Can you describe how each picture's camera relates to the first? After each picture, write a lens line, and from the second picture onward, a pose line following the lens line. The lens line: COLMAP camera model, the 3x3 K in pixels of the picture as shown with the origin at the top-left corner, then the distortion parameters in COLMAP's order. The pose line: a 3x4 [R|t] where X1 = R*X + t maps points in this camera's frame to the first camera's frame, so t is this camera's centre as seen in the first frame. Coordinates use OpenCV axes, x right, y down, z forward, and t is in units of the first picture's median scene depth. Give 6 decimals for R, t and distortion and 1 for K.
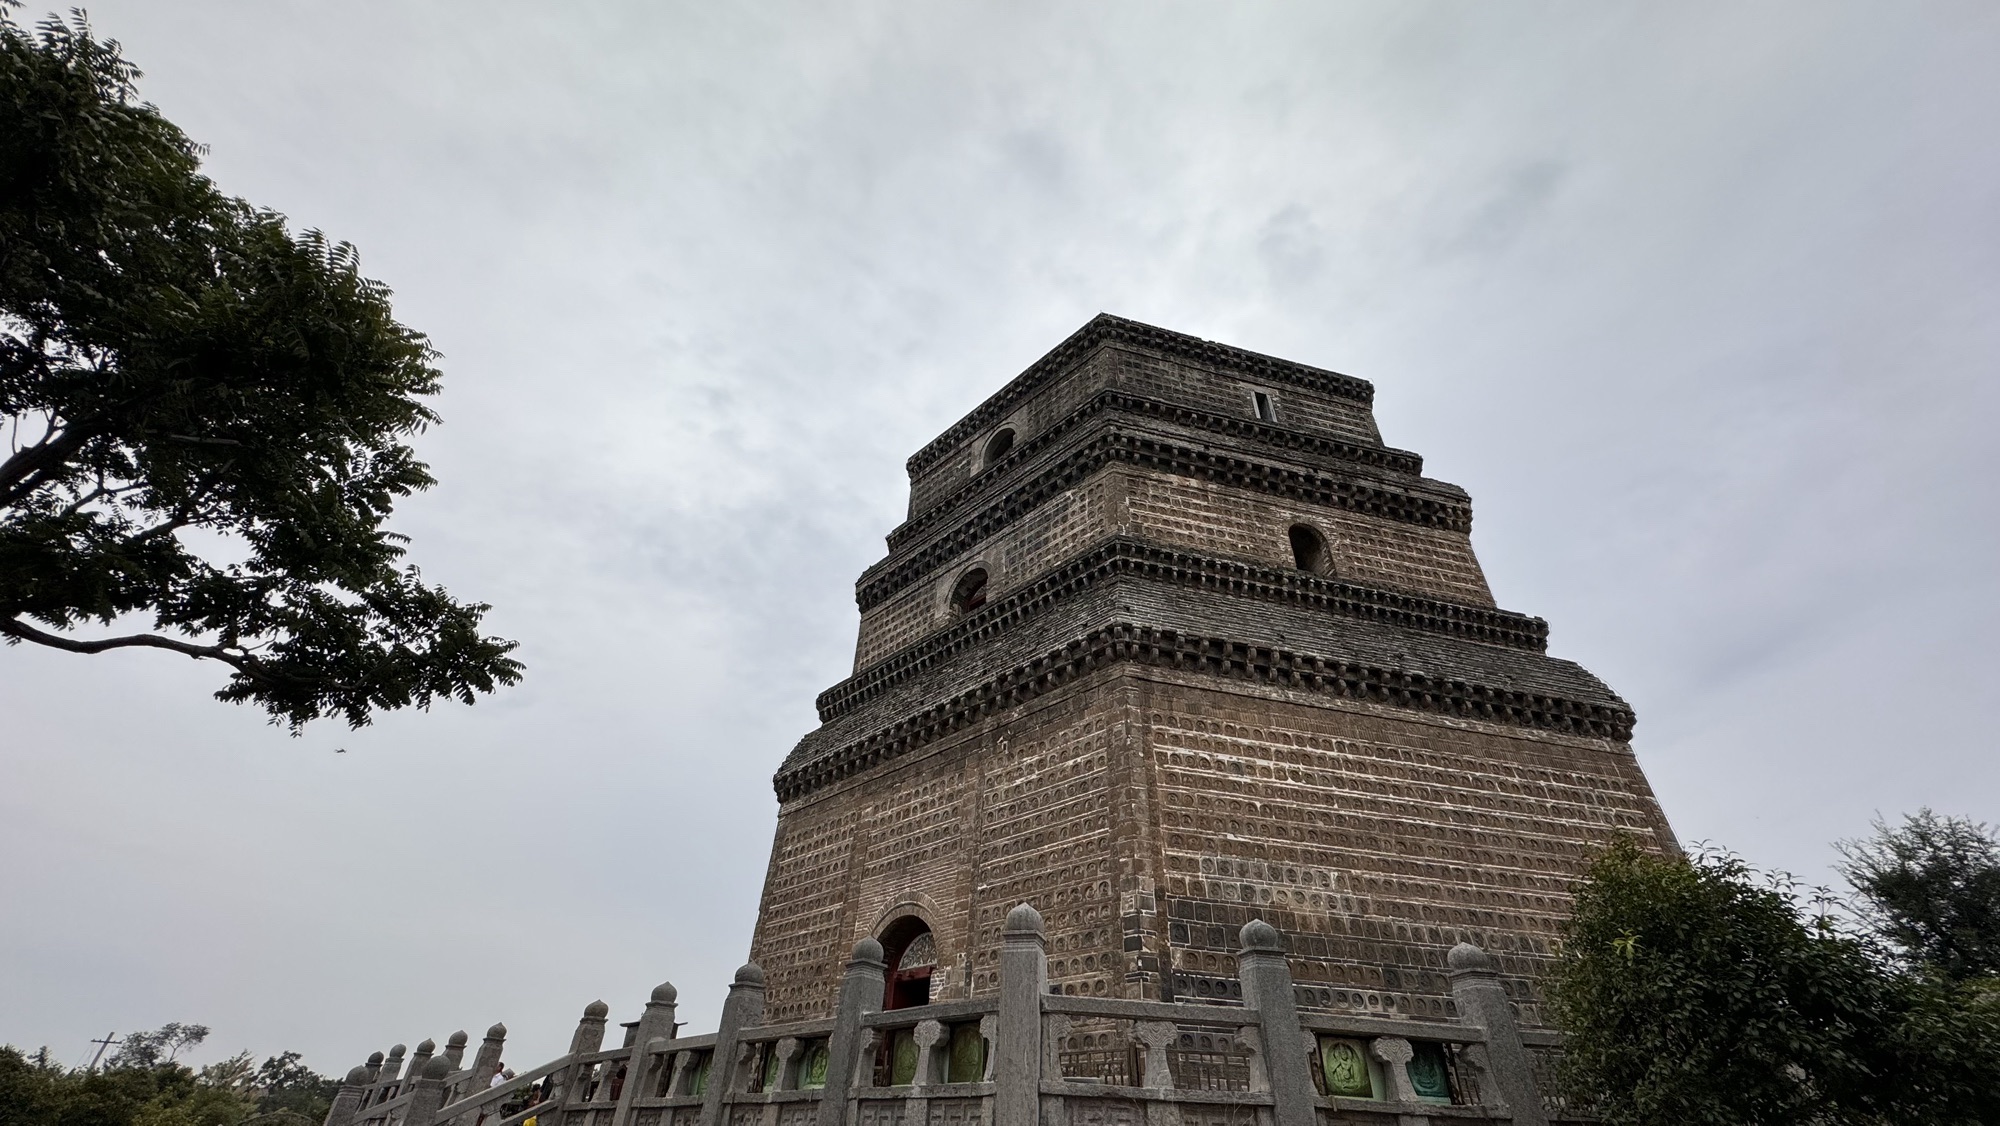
lens RADIAL K [[791.4, 0, 1000.0], [0, 791.4, 563.0], [0, 0, 1]] dist [0.000714, -0.000029]
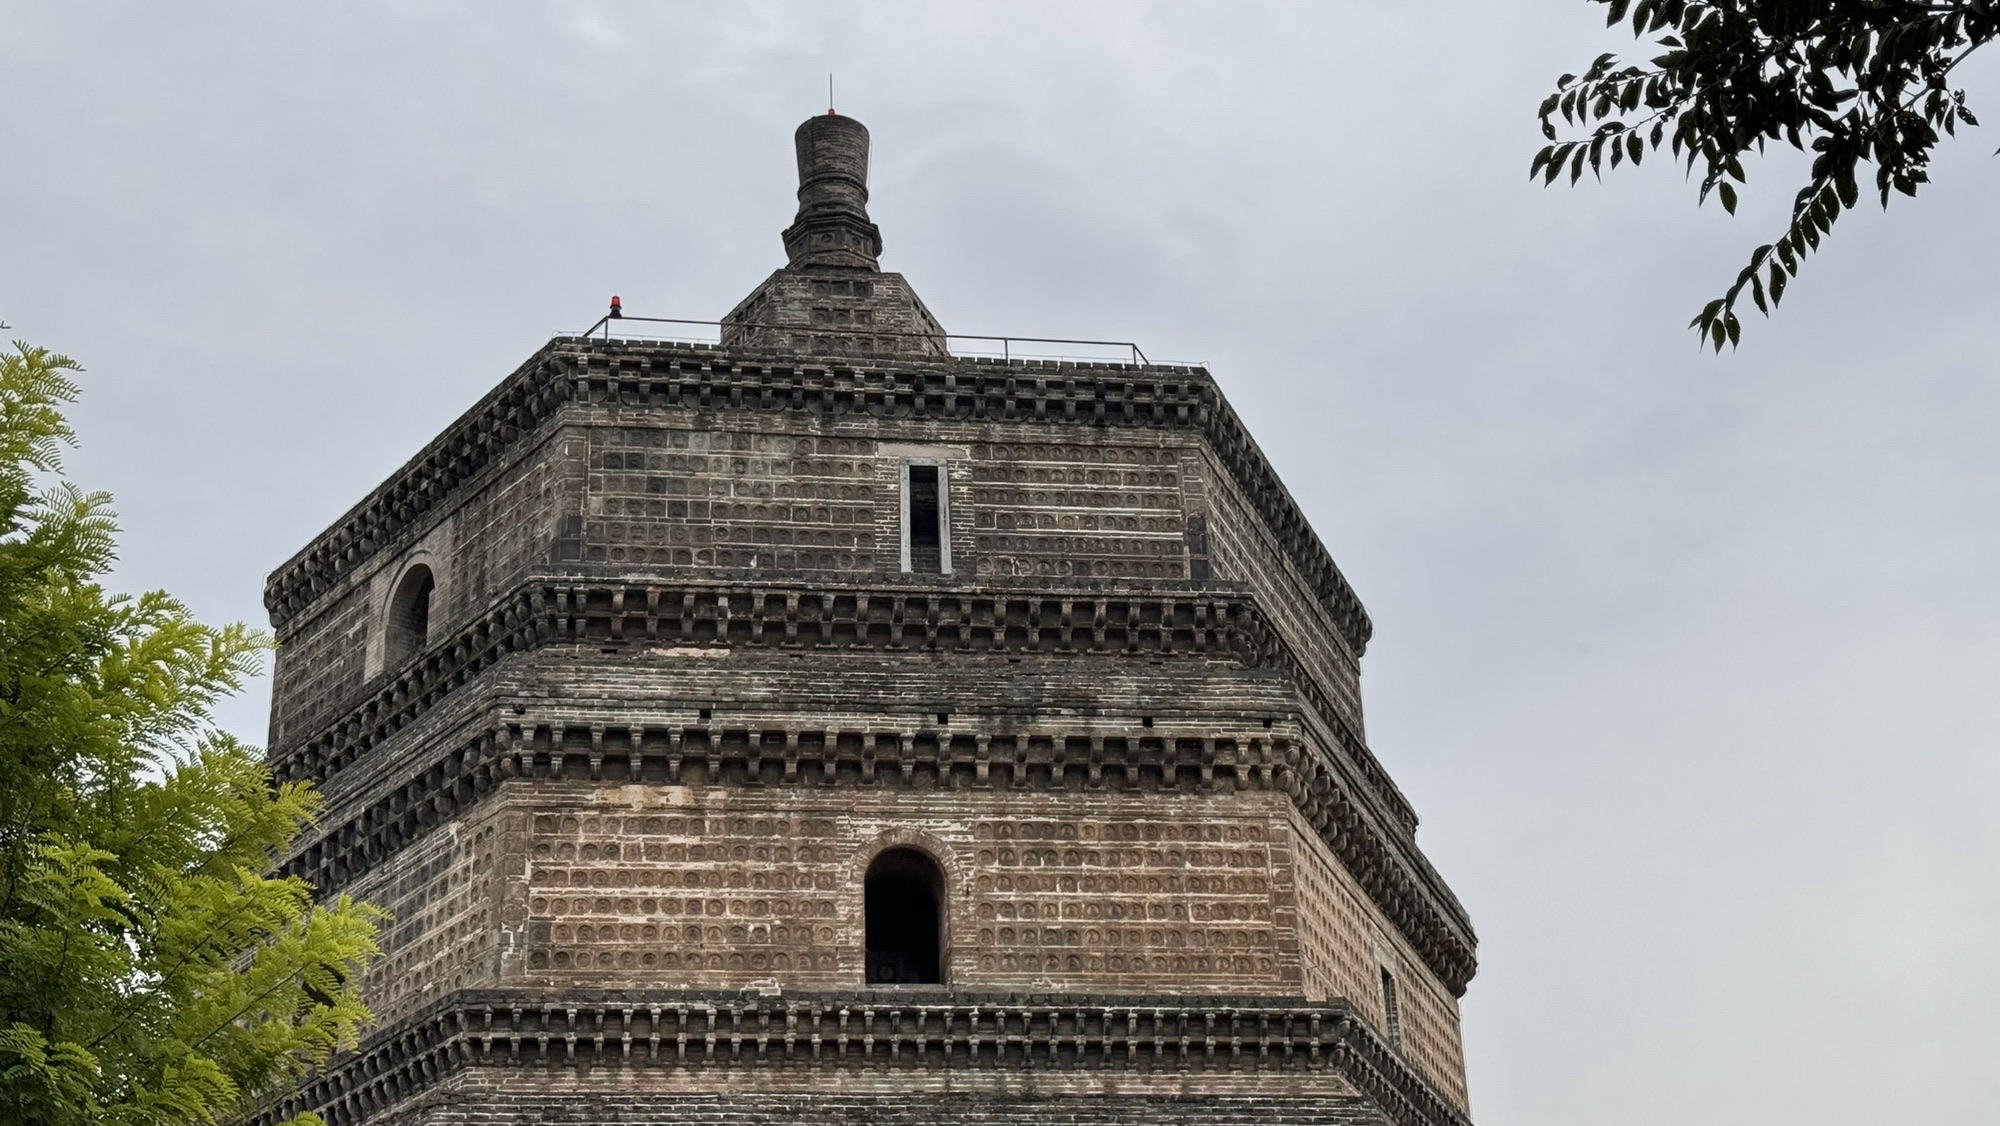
lens RADIAL K [[2854.8, 0, 1000.0], [0, 2854.8, 563.0], [0, 0, 1]] dist [0.167706, -0.003070]
pose [[0.990247, -0.108786, -0.087044, 0.638043], [0.122783, 0.976665, 0.176212, -0.557868], [0.065844, -0.185181, 0.980496, -0.799296]]
